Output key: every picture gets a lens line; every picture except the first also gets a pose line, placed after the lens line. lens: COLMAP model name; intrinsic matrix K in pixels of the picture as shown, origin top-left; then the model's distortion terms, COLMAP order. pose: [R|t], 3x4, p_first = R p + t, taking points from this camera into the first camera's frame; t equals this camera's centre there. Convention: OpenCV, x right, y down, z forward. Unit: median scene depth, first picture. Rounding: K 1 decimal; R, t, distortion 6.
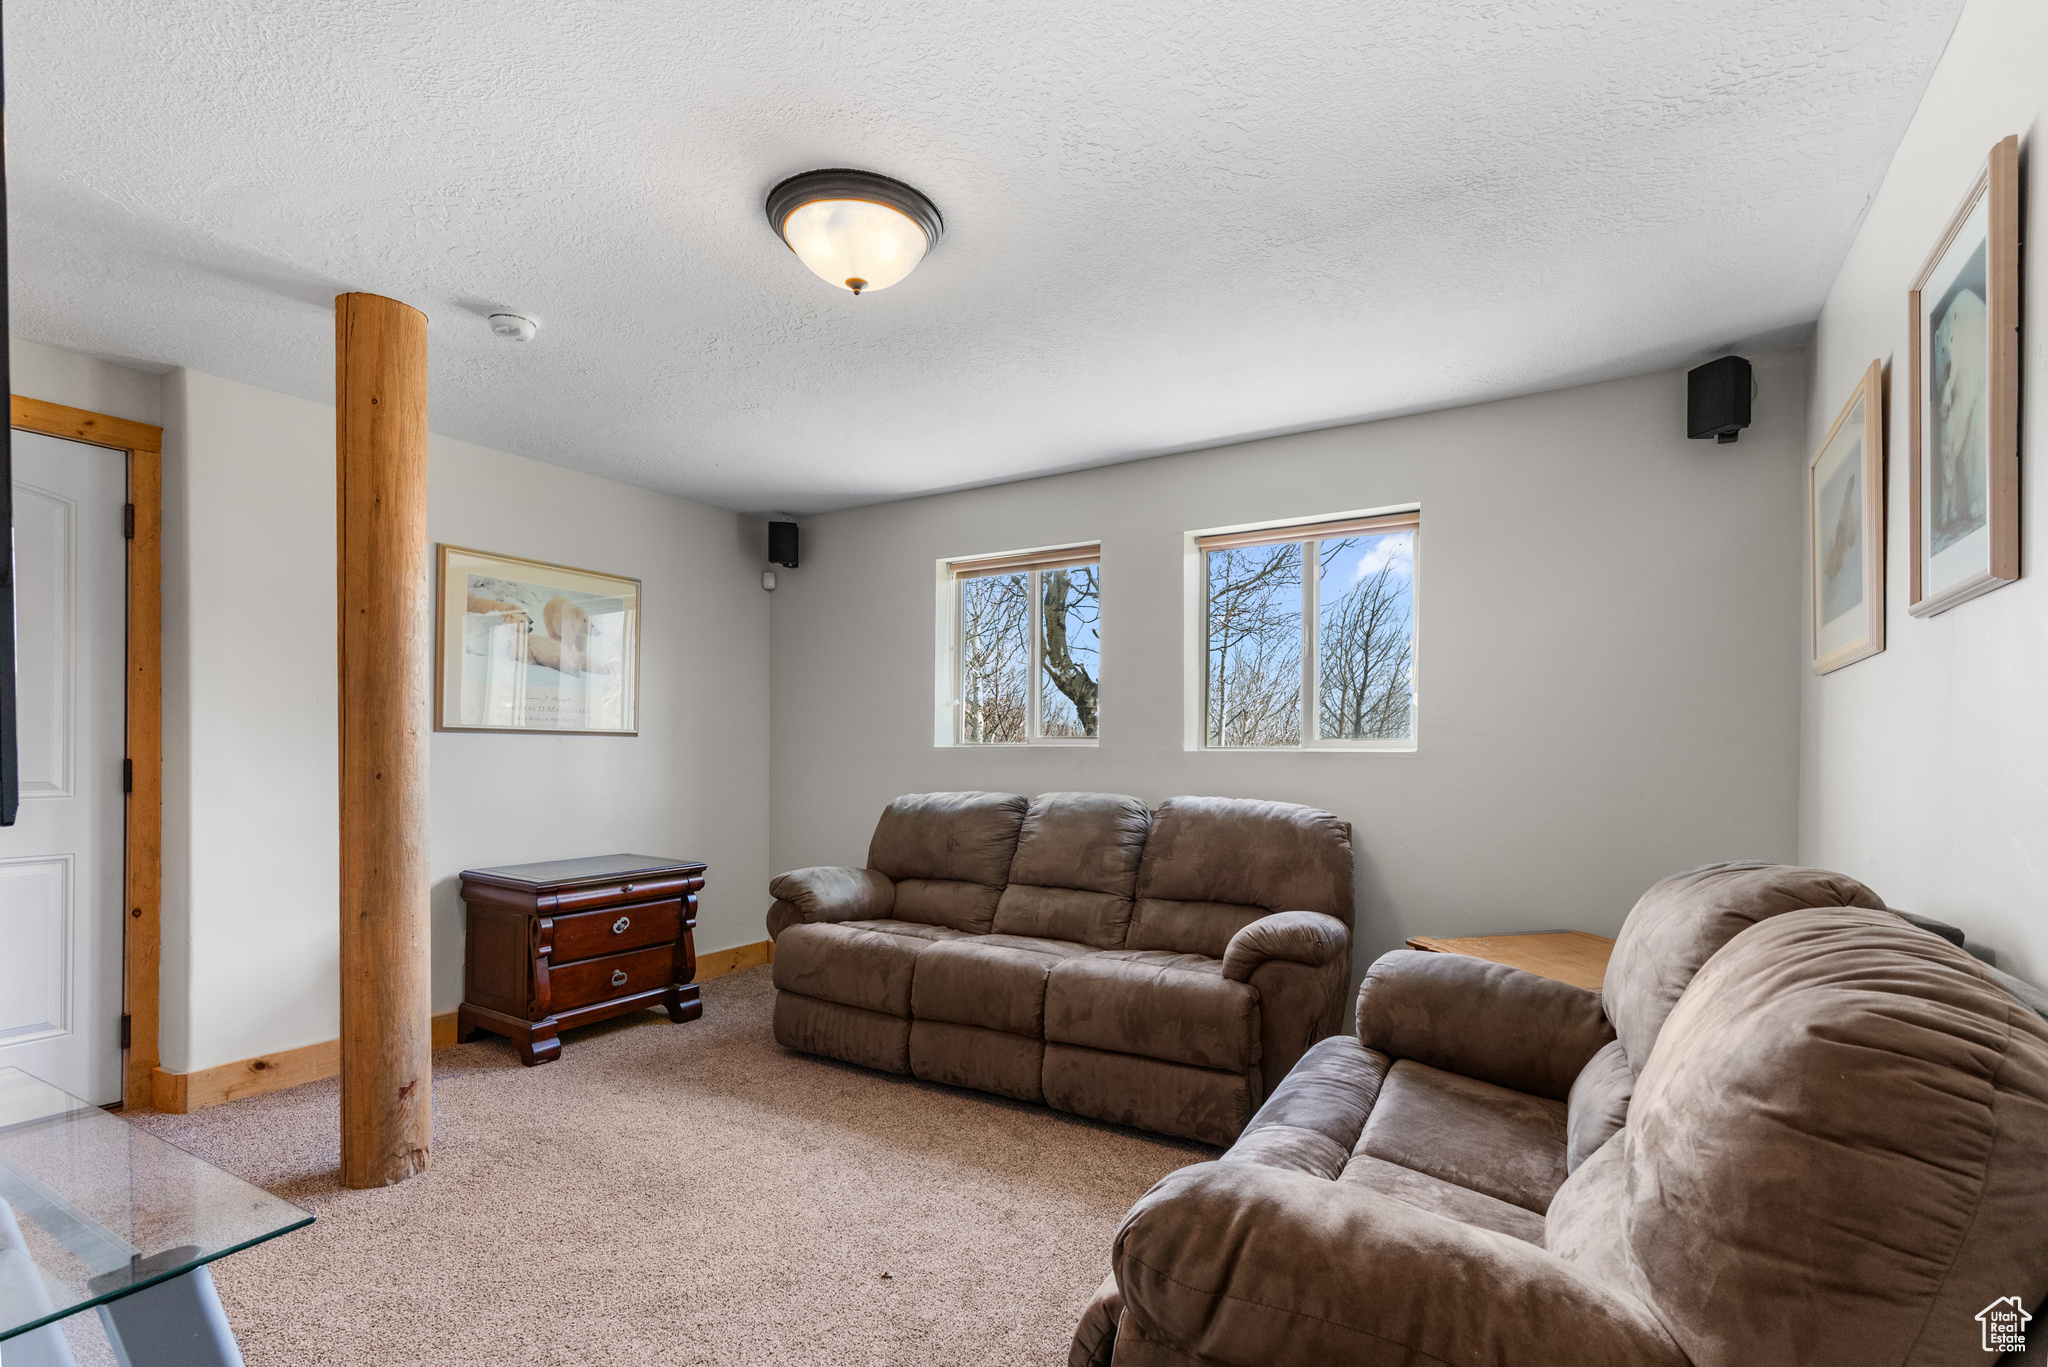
lens RADIAL K [[956.3, 0, 1024.1], [0, 956.3, 737.3], [0, 0, 1]] dist [0.002041, -0.000231]
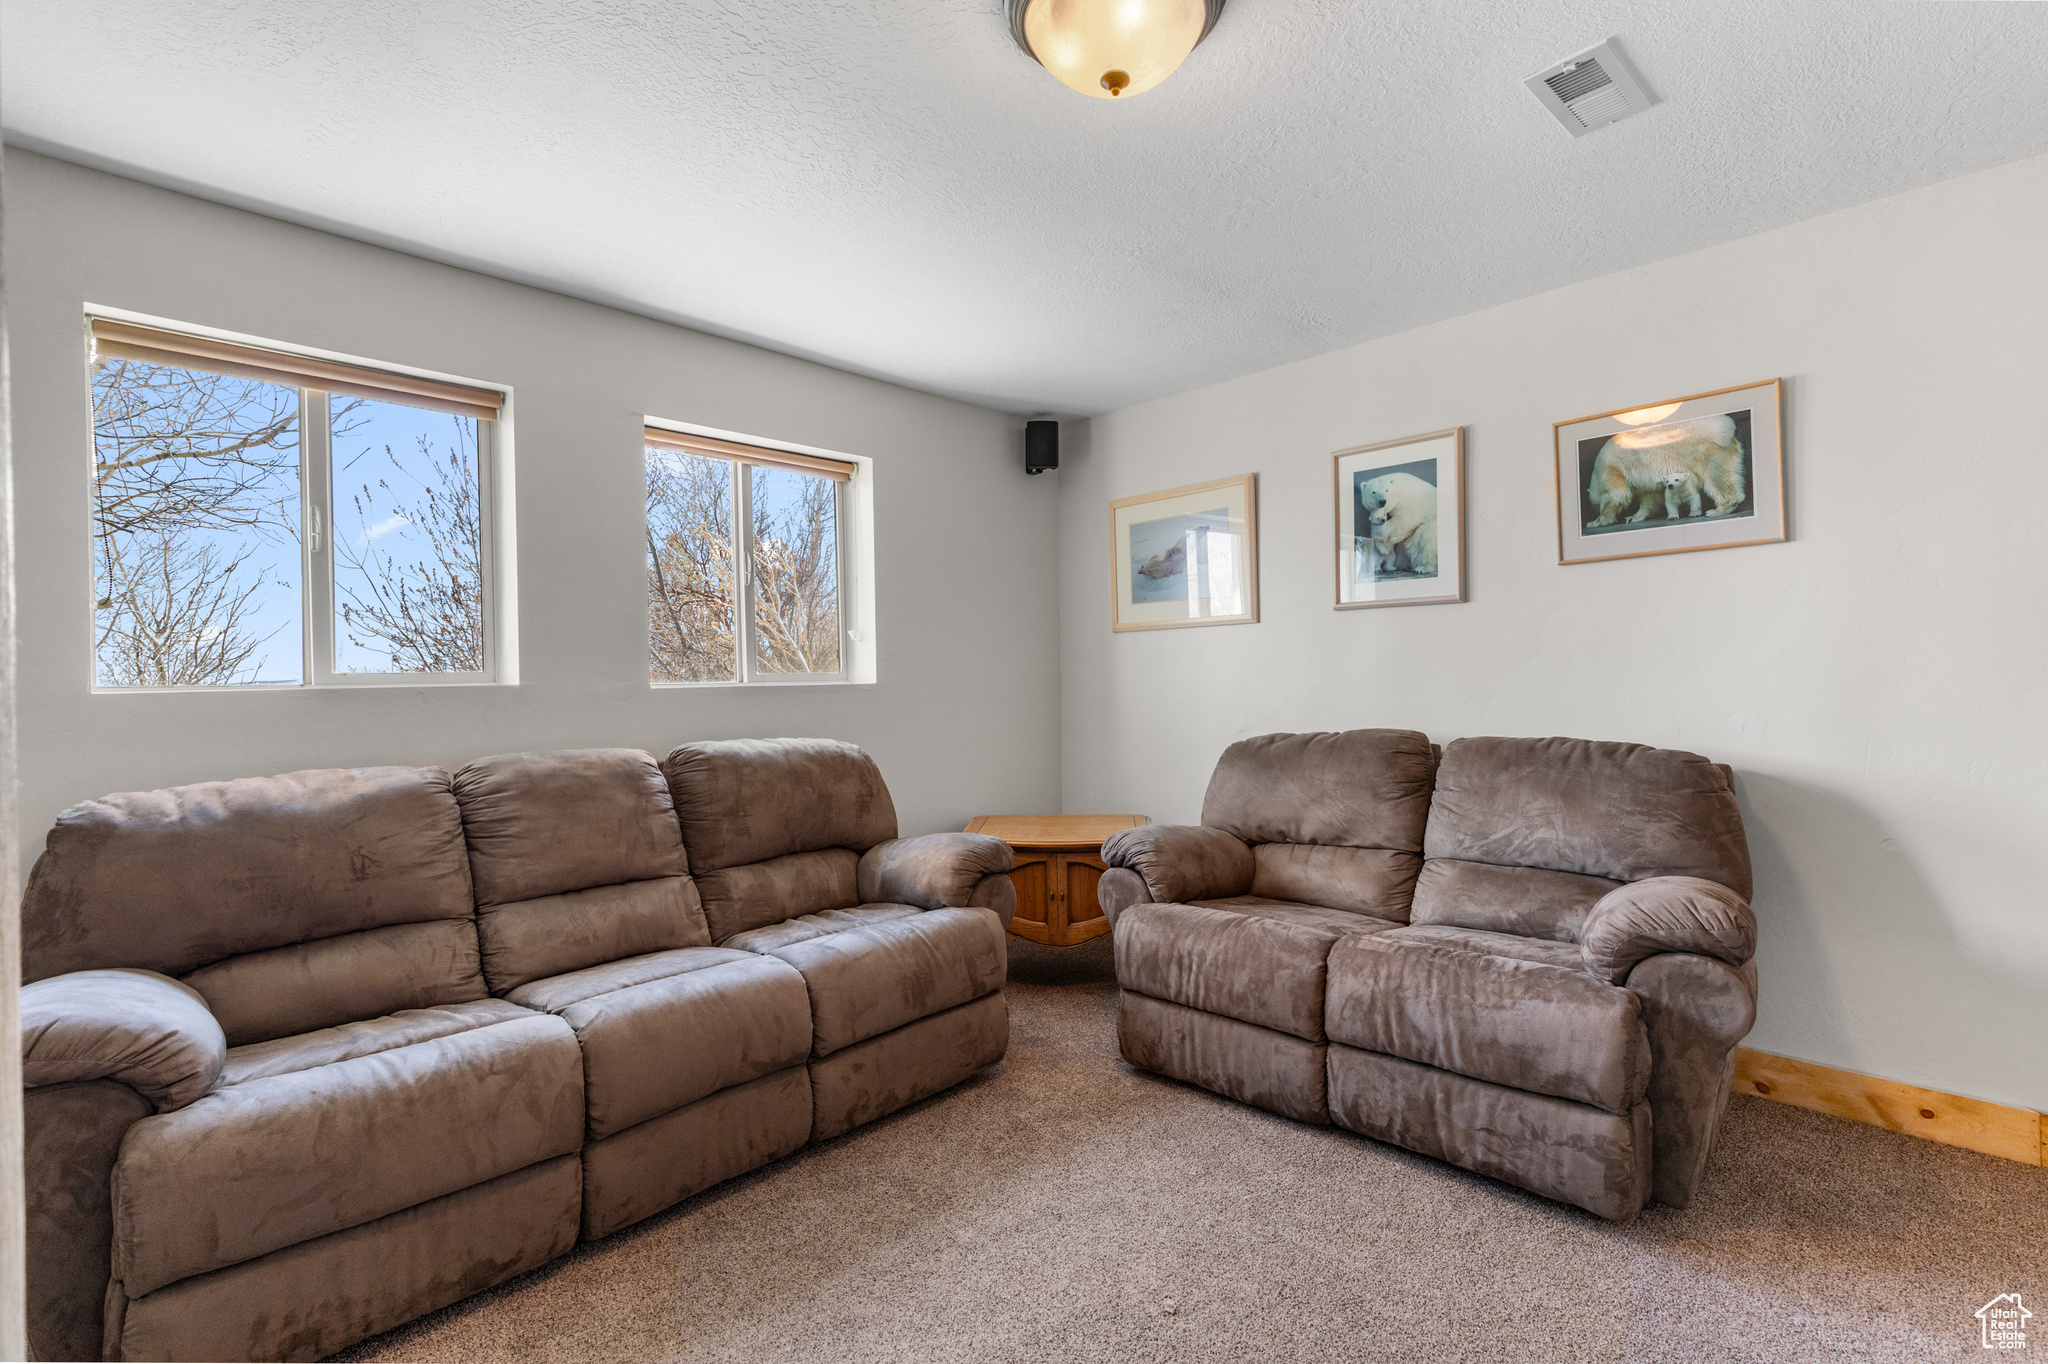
lens RADIAL K [[927.7, 0, 1024.0], [0, 927.7, 682.0], [0, 0, 1]] dist [0.008074, -0.003549]
pose [[0.227465, -0.015298, 0.973666, -0.617379], [0.004754, 0.999882, 0.014600, -0.001061], [-0.973775, 0.001307, 0.227511, 0.605288]]
